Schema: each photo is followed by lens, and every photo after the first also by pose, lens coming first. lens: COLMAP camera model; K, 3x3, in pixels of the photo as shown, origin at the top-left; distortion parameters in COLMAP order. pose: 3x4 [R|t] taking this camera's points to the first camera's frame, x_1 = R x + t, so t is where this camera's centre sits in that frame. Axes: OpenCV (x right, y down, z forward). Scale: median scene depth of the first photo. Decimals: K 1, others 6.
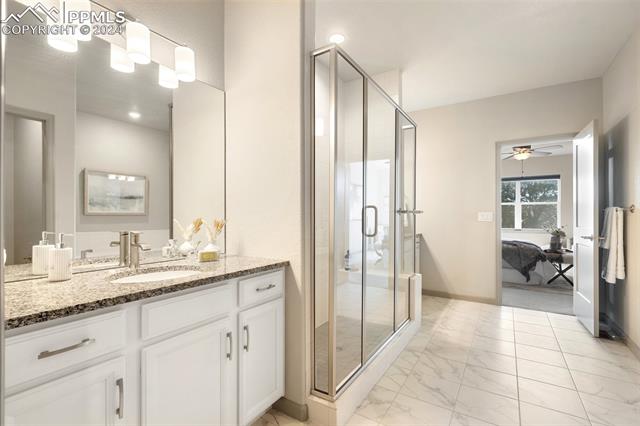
lens RADIAL K [[292.5, 0, 317.0], [0, 292.5, 213.2], [0, 0, 1]] dist [-0.001219, 0.000062]
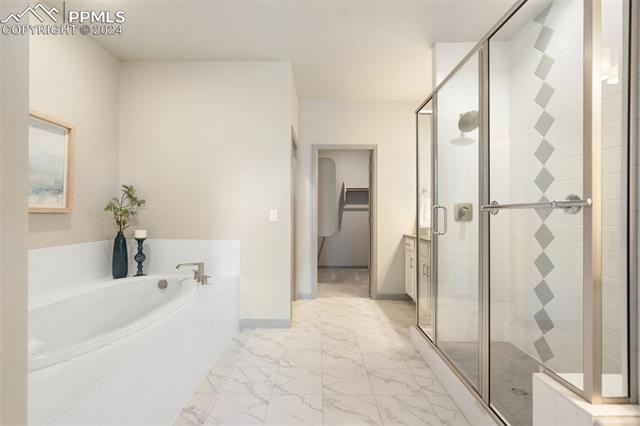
lens RADIAL K [[292.5, 0, 317.0], [0, 292.5, 213.2], [0, 0, 1]] dist [-0.001219, 0.000062]
pose [[-0.840289, -0.000503, -0.542139, 1.182938], [0.001885, 0.999991, -0.003850, 0.003079], [0.542136, -0.004257, -0.840280, 1.733457]]
